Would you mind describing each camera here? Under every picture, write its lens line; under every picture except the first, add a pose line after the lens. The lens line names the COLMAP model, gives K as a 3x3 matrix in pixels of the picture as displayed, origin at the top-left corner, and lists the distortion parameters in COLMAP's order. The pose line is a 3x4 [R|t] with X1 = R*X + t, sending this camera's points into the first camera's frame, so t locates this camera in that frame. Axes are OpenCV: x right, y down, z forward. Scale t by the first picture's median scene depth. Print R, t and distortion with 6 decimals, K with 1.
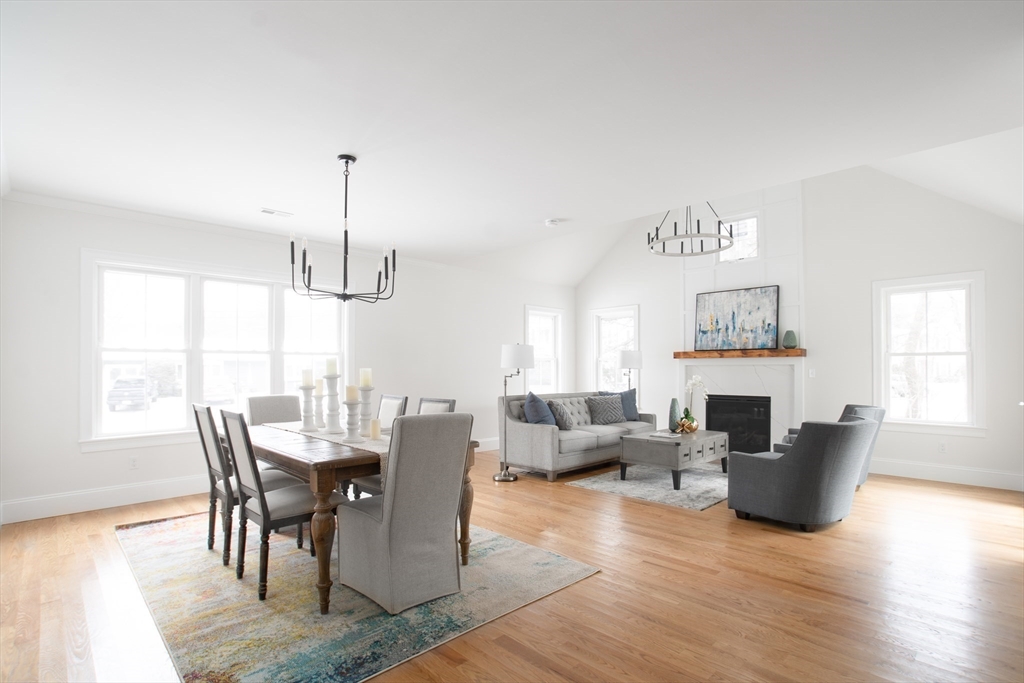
lens RADIAL K [[507.9, 0, 514.3], [0, 507.9, 354.7], [0, 0, 1]] dist [-0.072607, 0.039659]
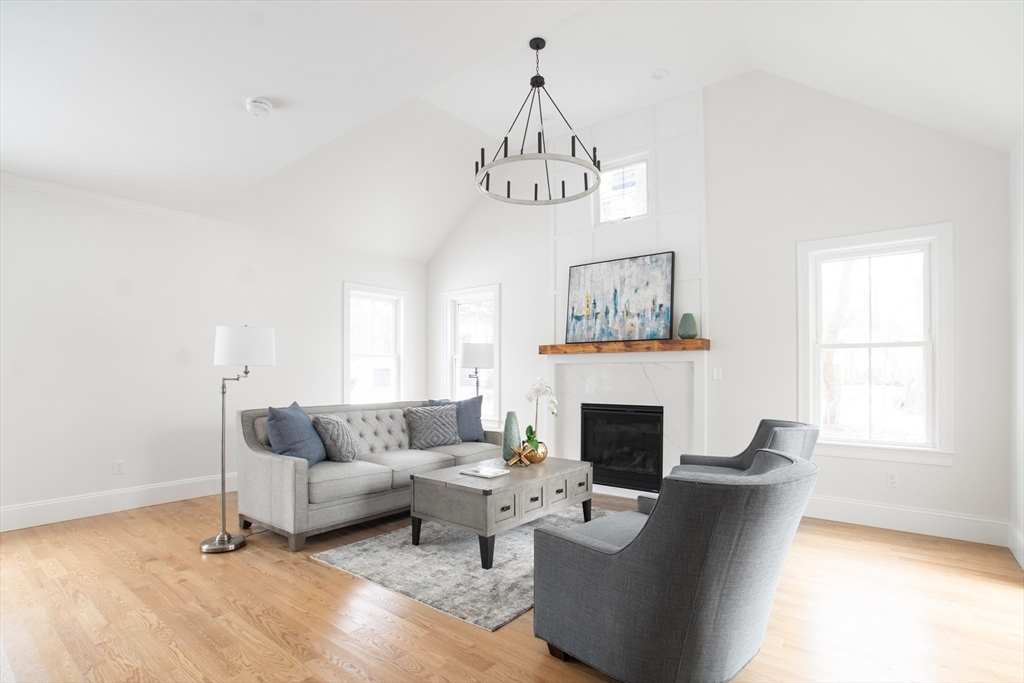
lens RADIAL K [[527.0, 0, 488.0], [0, 527.0, 363.6], [0, 0, 1]] dist [-0.077770, 0.043841]
pose [[0.995178, -0.001620, 0.098070, 0.188761], [0.000531, 0.999938, 0.011136, 0.014236], [-0.098082, -0.011030, 0.995117, 0.276297]]
